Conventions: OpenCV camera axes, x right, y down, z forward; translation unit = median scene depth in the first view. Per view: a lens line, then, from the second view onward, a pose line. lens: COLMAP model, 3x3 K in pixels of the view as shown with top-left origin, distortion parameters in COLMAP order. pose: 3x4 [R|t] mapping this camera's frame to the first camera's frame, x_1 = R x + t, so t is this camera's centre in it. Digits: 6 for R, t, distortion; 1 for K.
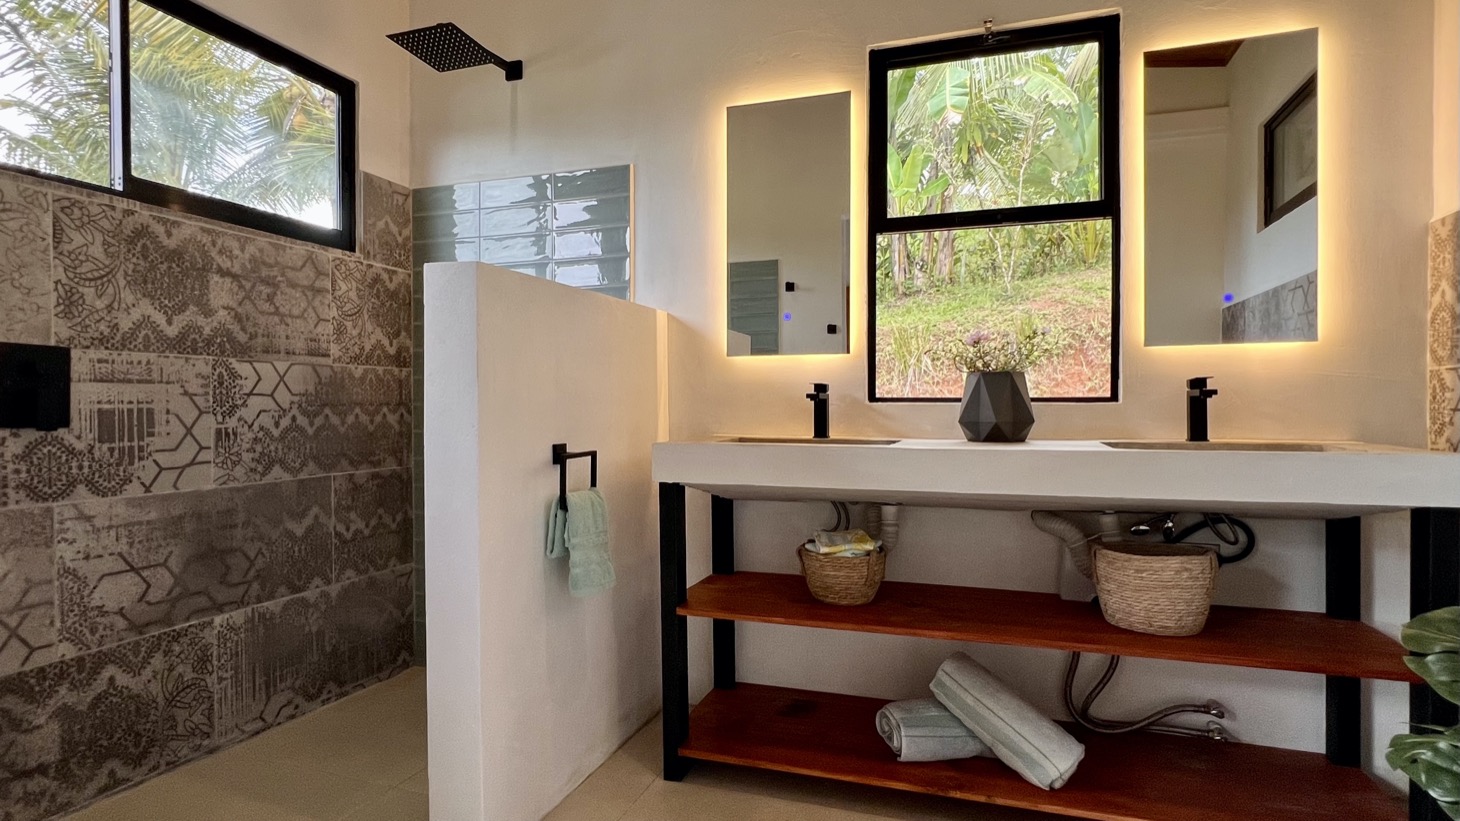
lens RADIAL K [[773.8, 0, 722.4], [0, 773.8, 411.8], [0, 0, 1]] dist [-0.000105, -0.002185]
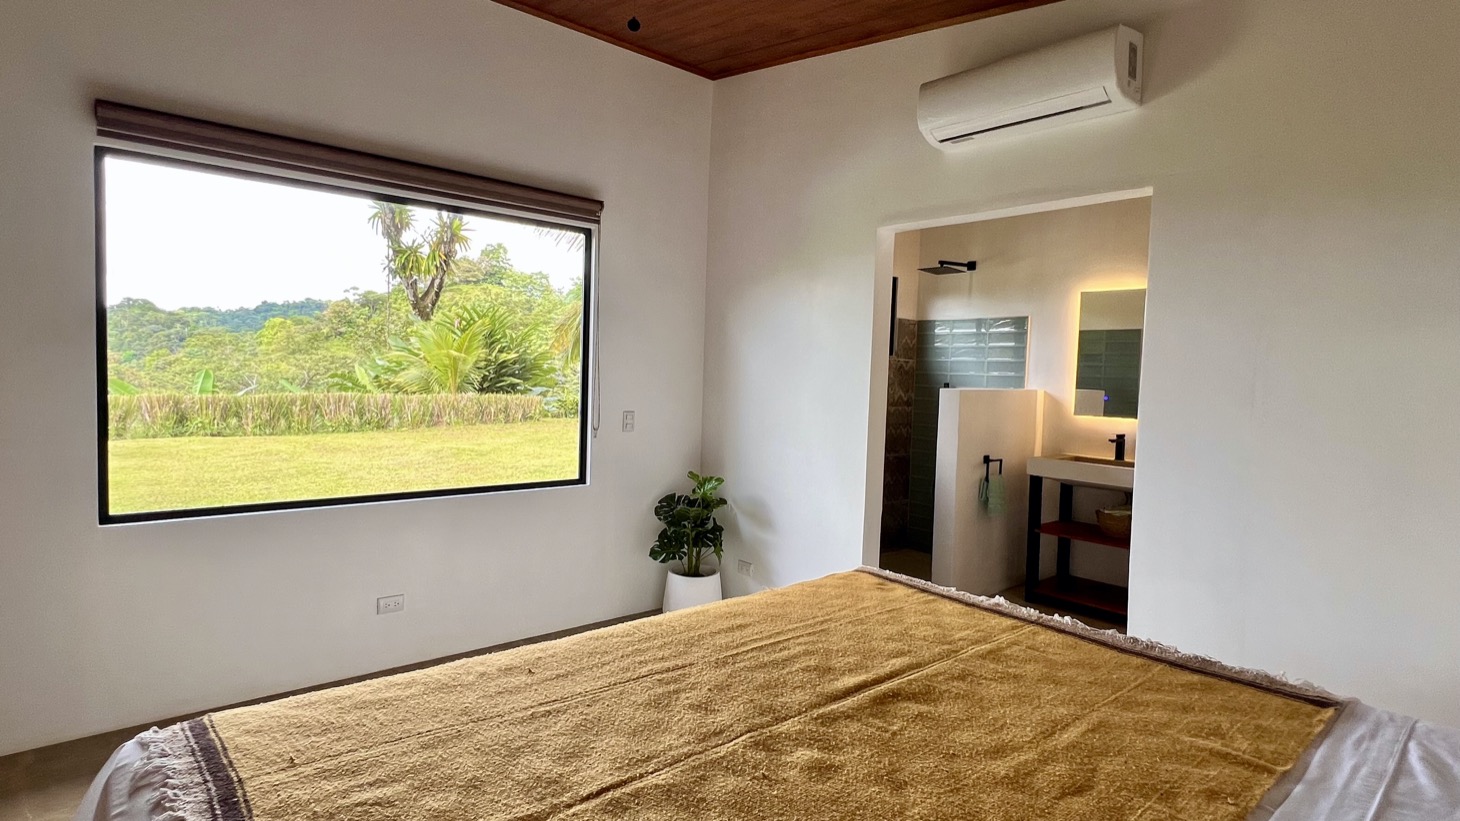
lens RADIAL K [[747.5, 0, 732.4], [0, 747.5, 409.8], [0, 0, 1]] dist [0.010612, -0.000069]
pose [[0.865435, 0.054841, -0.498011, 0.215950], [-0.037435, 0.998291, 0.044877, -0.145036], [0.499620, -0.020195, 0.866009, -1.182227]]
